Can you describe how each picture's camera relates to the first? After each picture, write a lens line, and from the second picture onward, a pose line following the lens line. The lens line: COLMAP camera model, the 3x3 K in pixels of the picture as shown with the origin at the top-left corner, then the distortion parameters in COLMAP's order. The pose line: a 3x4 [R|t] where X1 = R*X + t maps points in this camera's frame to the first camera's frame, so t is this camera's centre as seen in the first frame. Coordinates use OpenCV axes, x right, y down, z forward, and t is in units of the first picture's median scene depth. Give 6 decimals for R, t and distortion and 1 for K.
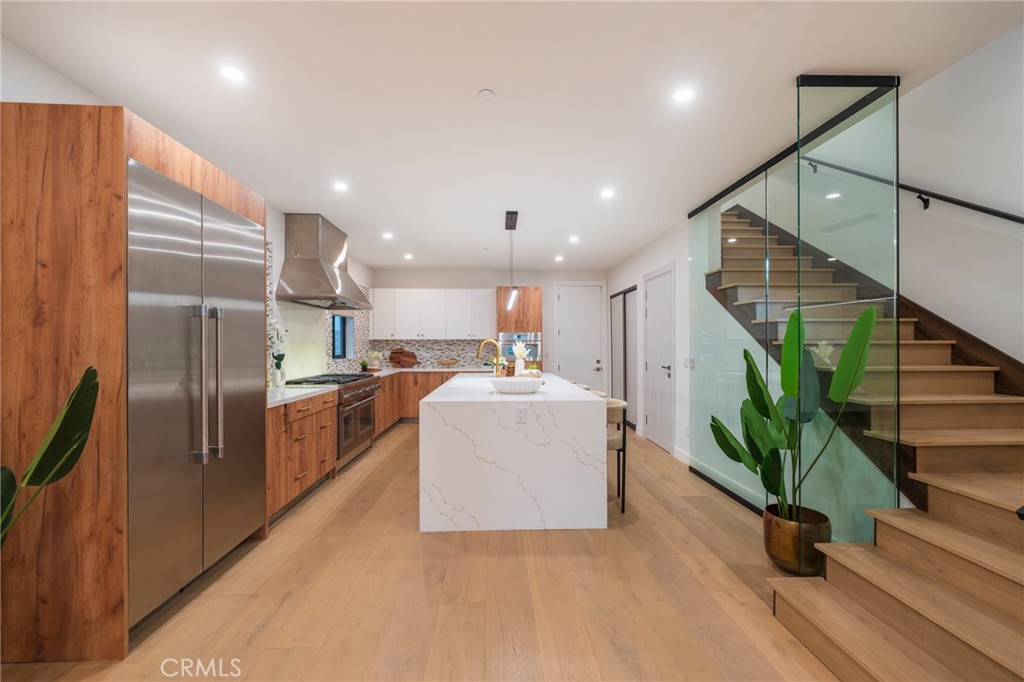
lens RADIAL K [[417.8, 0, 515.4], [0, 417.8, 346.3], [0, 0, 1]] dist [-0.000284, -0.001090]
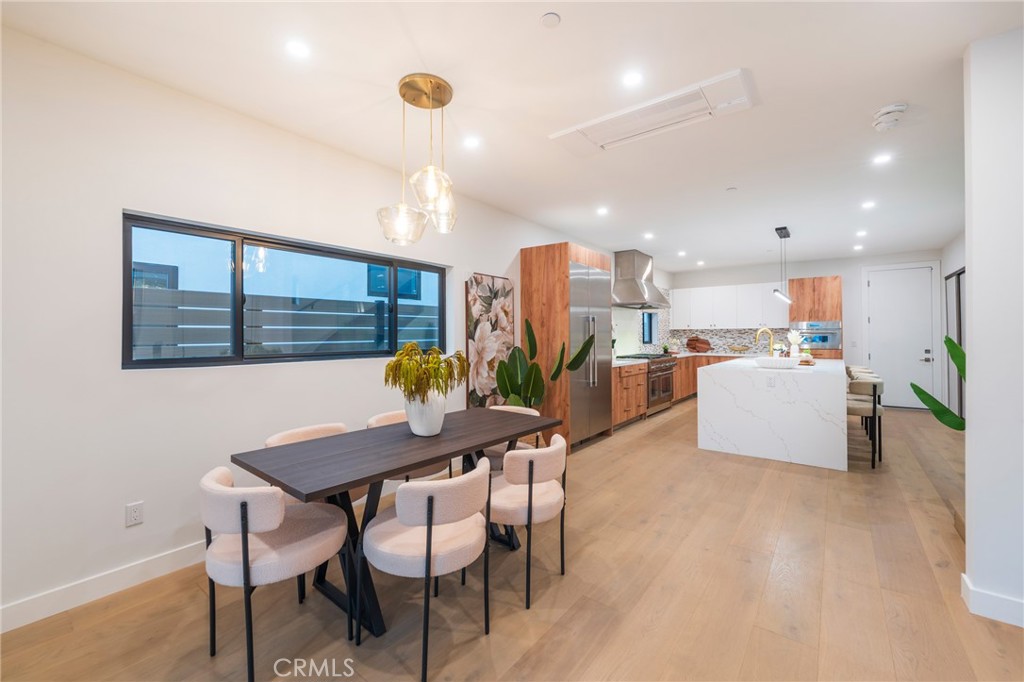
lens RADIAL K [[417.8, 0, 506.7], [0, 417.8, 332.3], [0, 0, 1]] dist [-0.000284, -0.001090]
pose [[0.753204, -0.006427, -0.657755, 0.186004], [0.001358, 0.999965, -0.008215, 0.003319], [0.657785, 0.005294, 0.753187, -0.471351]]
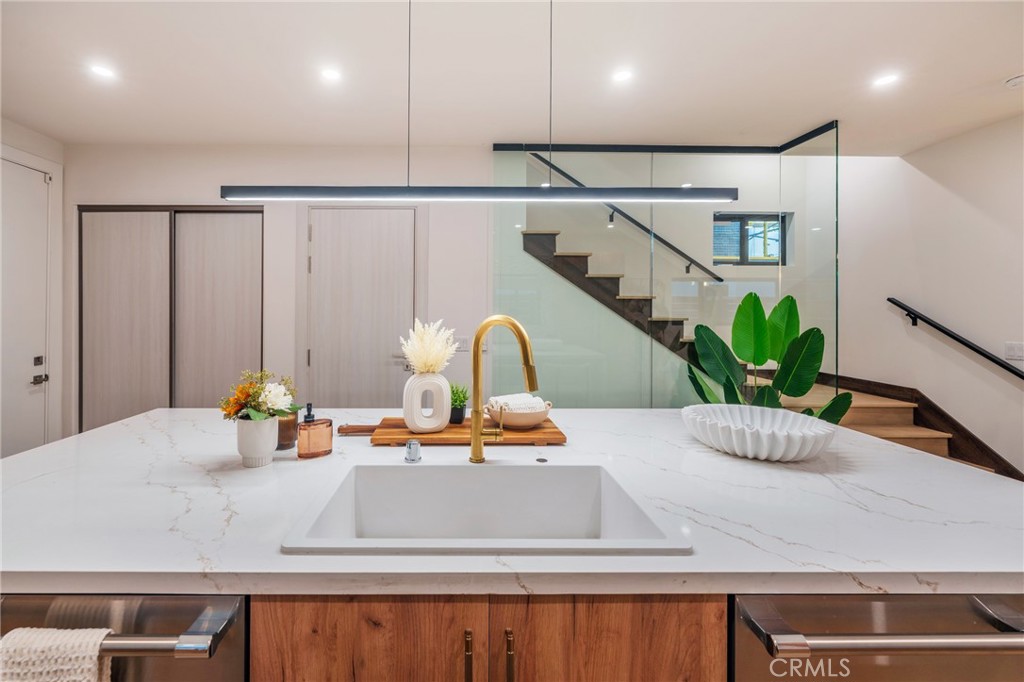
lens RADIAL K [[417.8, 0, 523.3], [0, 417.8, 320.0], [0, 0, 1]] dist [-0.000284, -0.001090]
pose [[0.037833, -0.014888, 0.999173, -0.318733], [-0.001530, 0.999887, 0.014956, -0.015944], [-0.999283, -0.002095, 0.037806, 0.904812]]
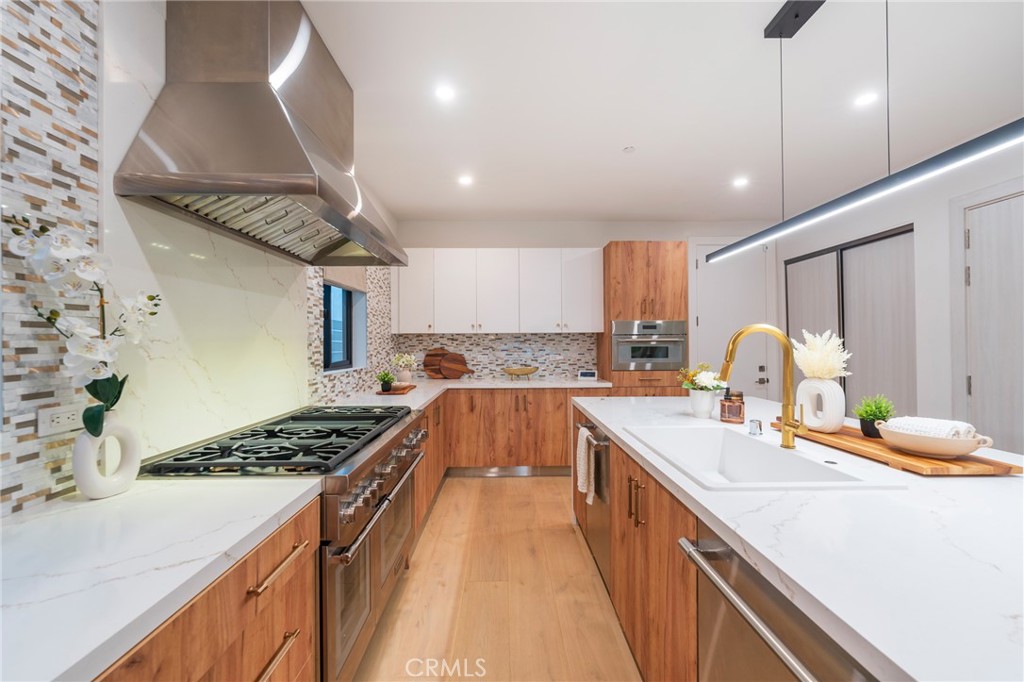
lens RADIAL K [[417.8, 0, 511.5], [0, 417.8, 336.4], [0, 0, 1]] dist [-0.000284, -0.001090]
pose [[0.999611, -0.003141, -0.027716, -0.261855], [0.002700, 0.999869, -0.015937, -0.002969], [0.027763, 0.015856, 0.999489, 0.659911]]
